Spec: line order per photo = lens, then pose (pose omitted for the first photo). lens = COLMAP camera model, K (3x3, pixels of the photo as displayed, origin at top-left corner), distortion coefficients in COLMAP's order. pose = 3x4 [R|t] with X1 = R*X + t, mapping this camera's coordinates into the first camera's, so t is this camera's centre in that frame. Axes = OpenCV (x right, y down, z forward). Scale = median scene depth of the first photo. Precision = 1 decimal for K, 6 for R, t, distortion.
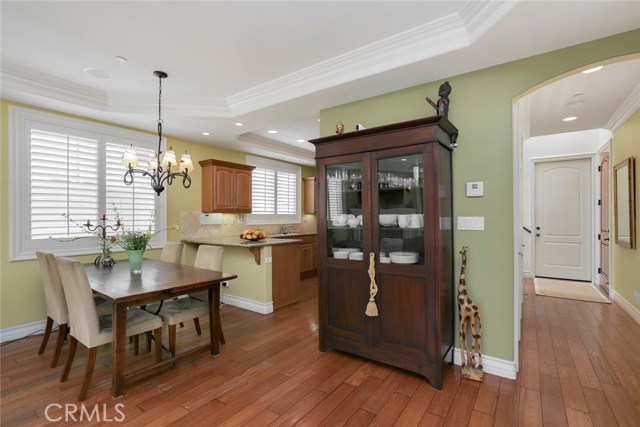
lens RADIAL K [[295.1, 0, 318.4], [0, 295.1, 215.9], [0, 0, 1]] dist [-0.010418, 0.000328]
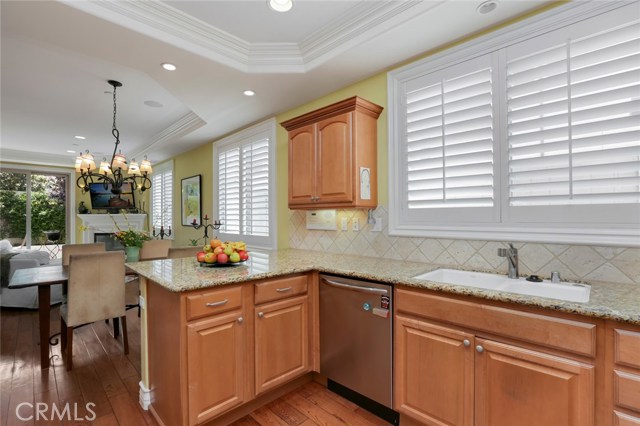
lens RADIAL K [[295.1, 0, 321.8], [0, 295.1, 215.2], [0, 0, 1]] dist [-0.010418, 0.000328]
pose [[-0.144321, -0.003780, -0.989524, 0.219418], [0.006317, 0.999969, -0.004741, 0.003635], [0.989511, -0.006935, -0.144293, 1.073837]]
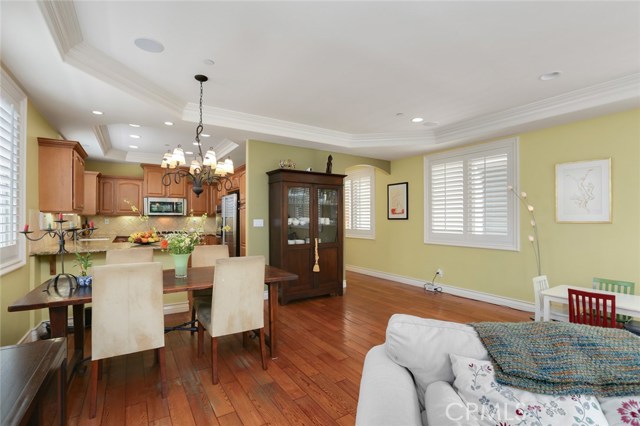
lens RADIAL K [[295.1, 0, 317.7], [0, 295.1, 216.3], [0, 0, 1]] dist [-0.010418, 0.000328]
pose [[0.368749, 0.010115, 0.929474, -0.751147], [-0.006576, 0.999944, -0.008273, 0.000044], [-0.929506, -0.003062, 0.368795, 0.139403]]
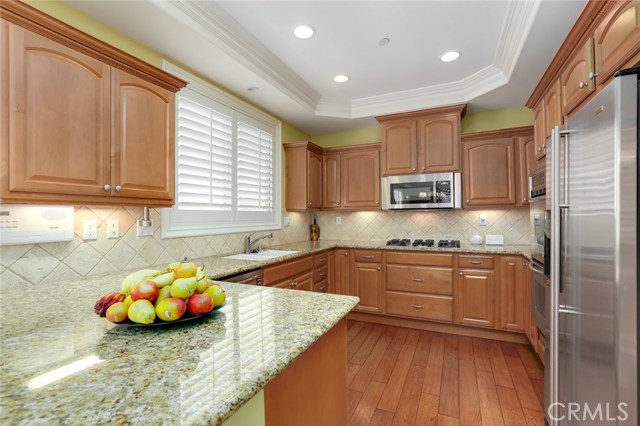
lens RADIAL K [[295.1, 0, 321.9], [0, 295.1, 212.1], [0, 0, 1]] dist [-0.010418, 0.000328]
pose [[0.980909, -0.004938, 0.194403, -0.124284], [0.007309, 0.999907, -0.011478, 0.002971], [-0.194328, 0.012680, 0.980855, 0.641977]]
